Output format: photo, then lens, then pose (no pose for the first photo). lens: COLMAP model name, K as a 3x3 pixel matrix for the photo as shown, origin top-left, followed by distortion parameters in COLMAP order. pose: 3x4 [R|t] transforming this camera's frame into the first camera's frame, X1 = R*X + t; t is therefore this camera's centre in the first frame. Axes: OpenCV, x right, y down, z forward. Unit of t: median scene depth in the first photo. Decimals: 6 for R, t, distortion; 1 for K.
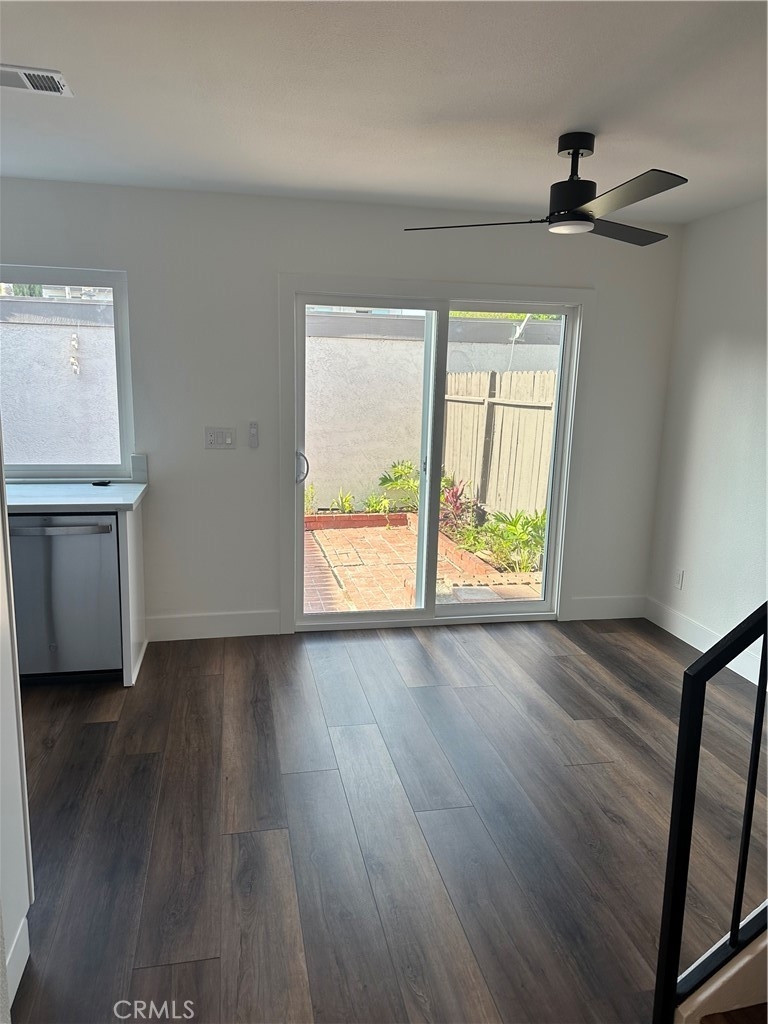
lens RADIAL K [[718.9, 0, 376.0], [0, 718.9, 509.8], [0, 0, 1]] dist [0.055300, -0.073154]
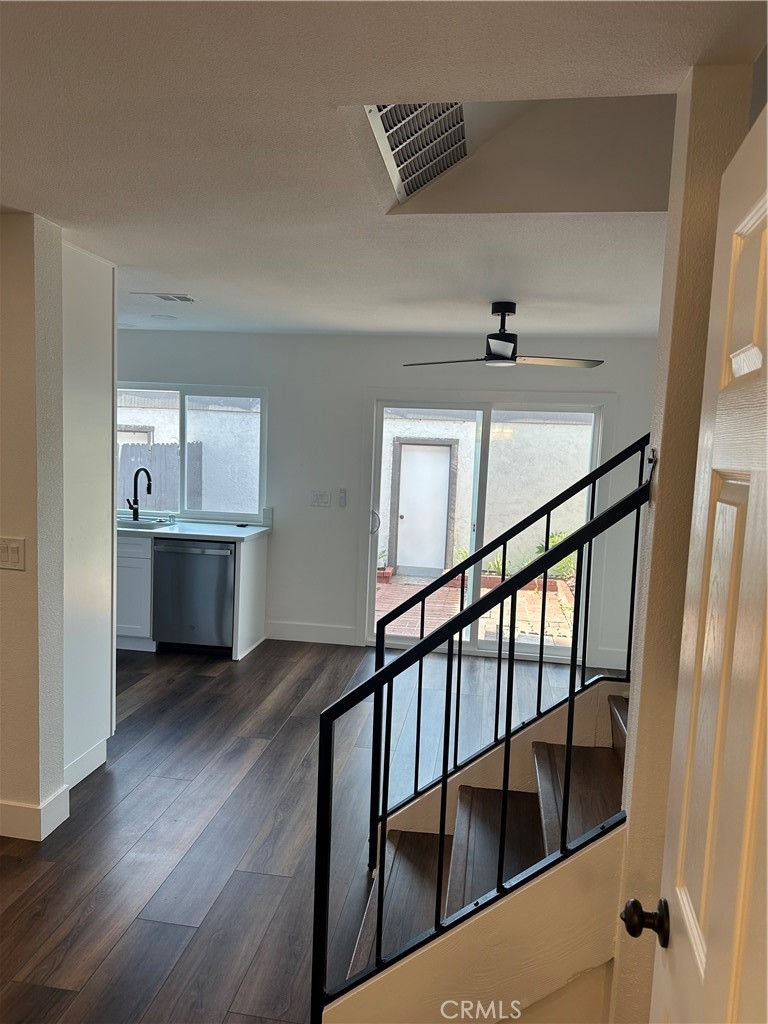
lens RADIAL K [[718.9, 0, 389.8], [0, 718.9, 505.3], [0, 0, 1]] dist [0.055300, -0.073154]
pose [[0.939748, 0.042802, -0.339178, 0.444963], [-0.079190, 0.992401, -0.094174, 0.040669], [0.332570, 0.115360, 0.935996, -0.320416]]
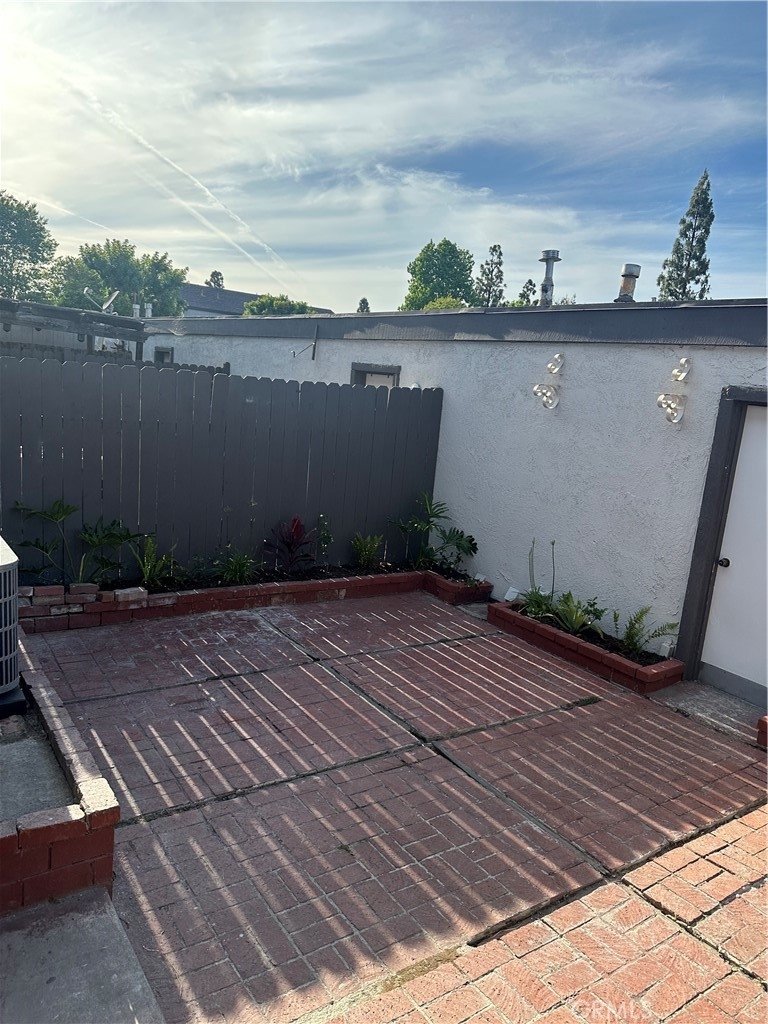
lens RADIAL K [[718.9, 0, 384.3], [0, 718.9, 510.3], [0, 0, 1]] dist [0.055300, -0.073154]
pose [[0.393033, 0.176254, -0.902474, 0.462489], [-0.240900, 0.966915, 0.083927, -0.262966], [0.887408, 0.184420, 0.422489, 1.363357]]
